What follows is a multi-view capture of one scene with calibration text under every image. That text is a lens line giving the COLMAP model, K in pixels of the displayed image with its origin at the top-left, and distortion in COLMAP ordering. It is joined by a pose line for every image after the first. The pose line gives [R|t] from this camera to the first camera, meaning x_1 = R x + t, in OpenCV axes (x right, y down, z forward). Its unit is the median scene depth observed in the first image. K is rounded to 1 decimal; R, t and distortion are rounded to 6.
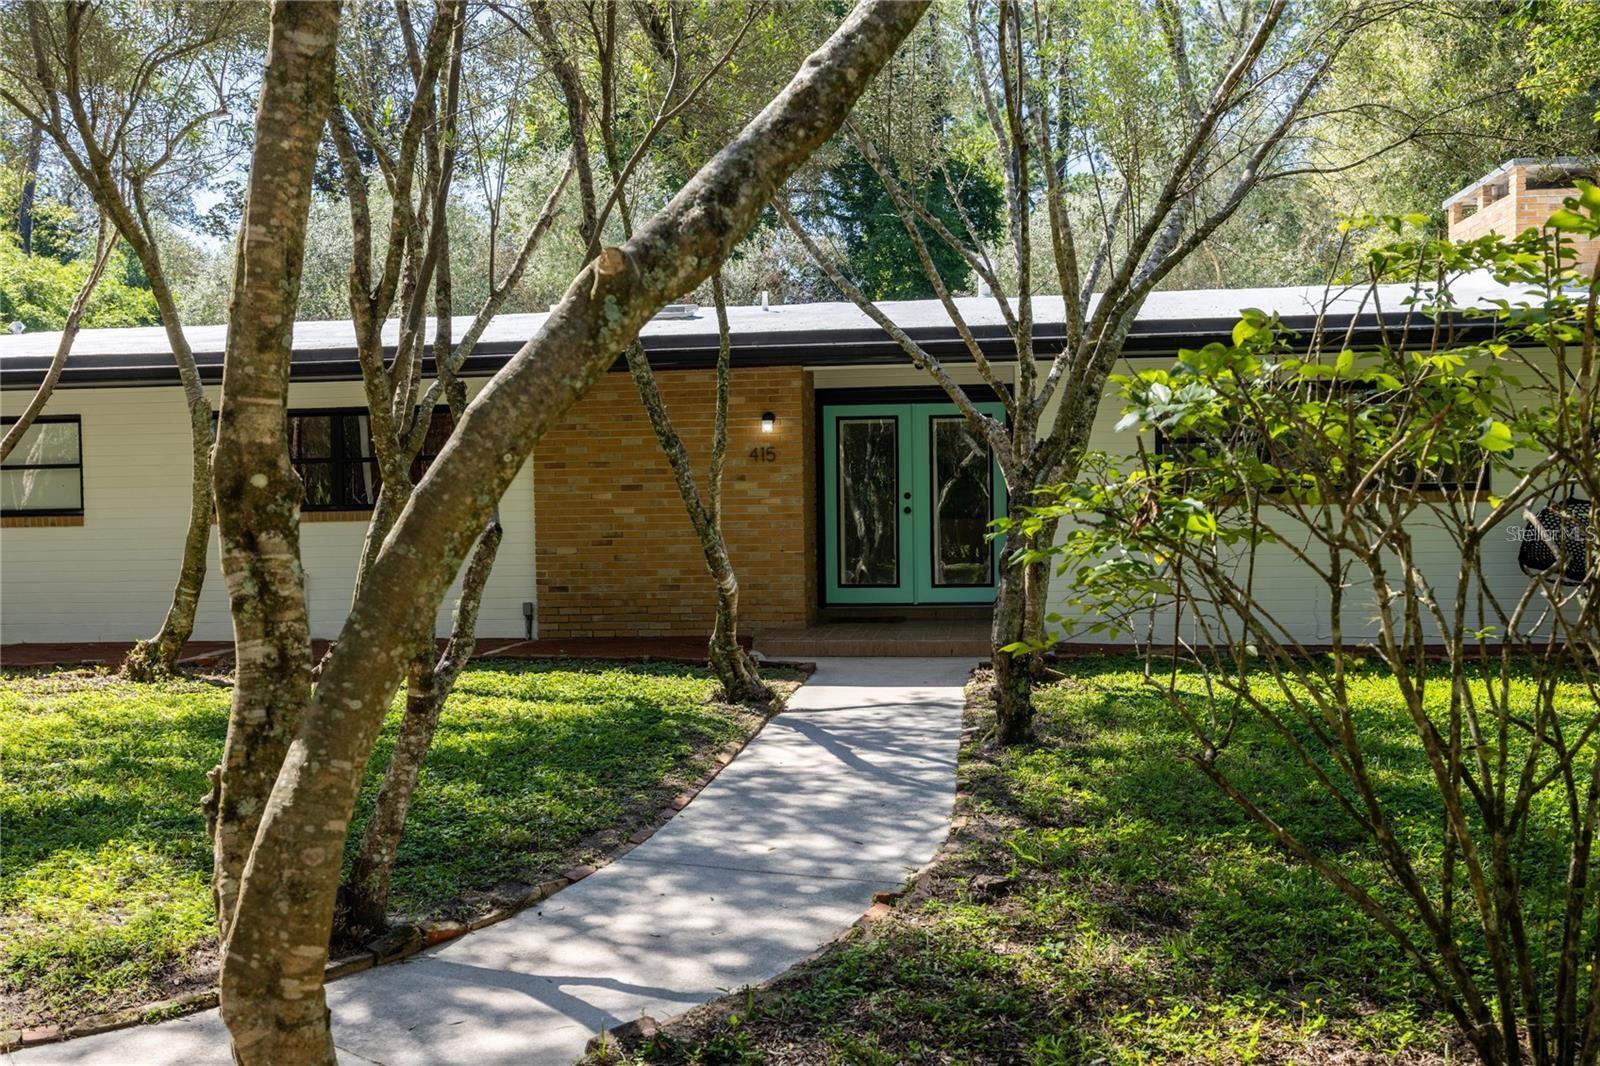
lens RADIAL K [[1522.9, 0, 801.3], [0, 1522.9, 534.6], [0, 0, 1]] dist [0.097418, 0.001291]
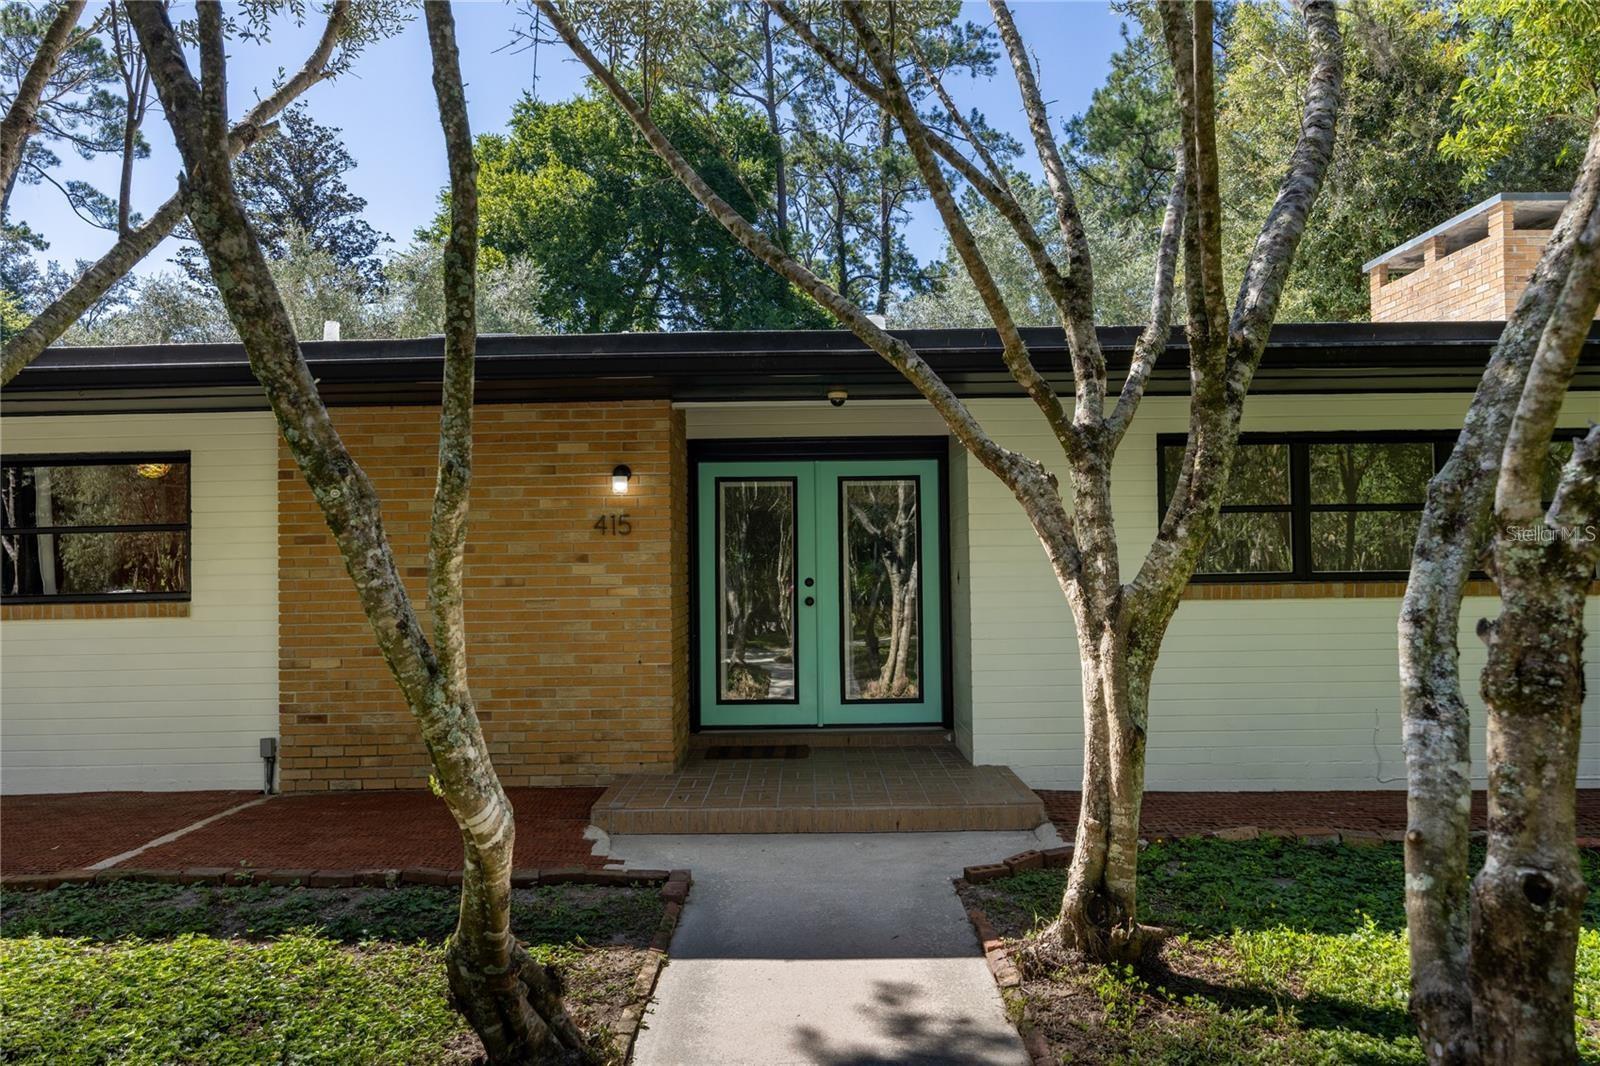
lens RADIAL K [[1164.3, 0, 798.8], [0, 1164.3, 531.7], [0, 0, 1]] dist [-0.001365, -0.000371]
pose [[0.993861, 0.005786, 0.110482, 0.000418], [0.000619, 0.998325, -0.057849, -0.018131], [-0.110631, 0.057562, 0.992193, 0.450403]]
